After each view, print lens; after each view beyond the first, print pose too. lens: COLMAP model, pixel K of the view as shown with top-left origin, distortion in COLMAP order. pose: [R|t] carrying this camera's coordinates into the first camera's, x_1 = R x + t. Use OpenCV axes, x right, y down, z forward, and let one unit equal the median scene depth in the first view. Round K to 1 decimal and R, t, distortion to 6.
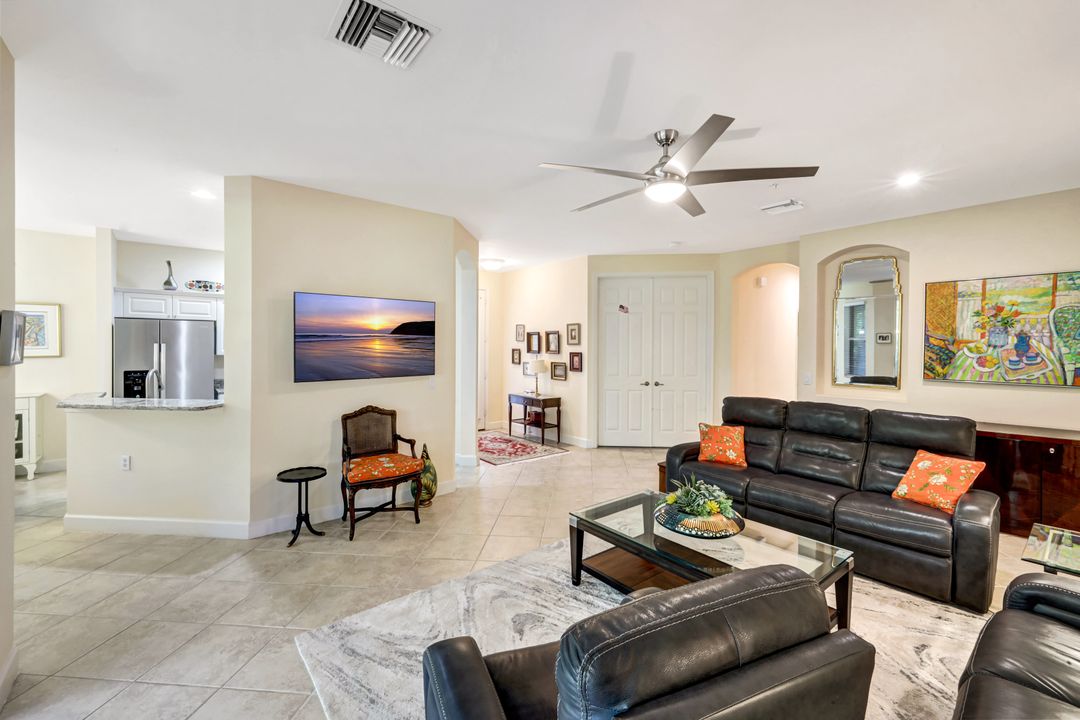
lens RADIAL K [[446.6, 0, 542.0], [0, 446.6, 345.2], [0, 0, 1]] dist [0.009117, -0.000189]
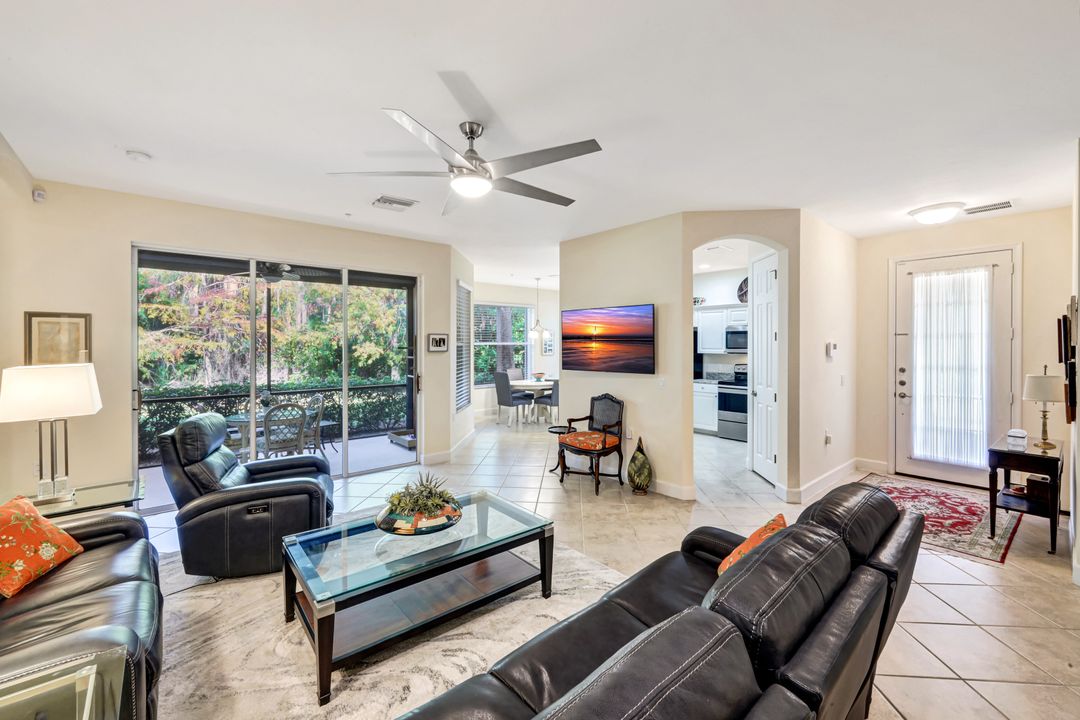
lens RADIAL K [[446.6, 0, 542.0], [0, 446.6, 345.2], [0, 0, 1]] dist [0.009117, -0.000189]
pose [[0.026341, 0.004397, -0.999643, 0.875425], [-0.002413, 0.999988, 0.004334, -0.008146], [0.999650, 0.002298, 0.026351, 0.765018]]
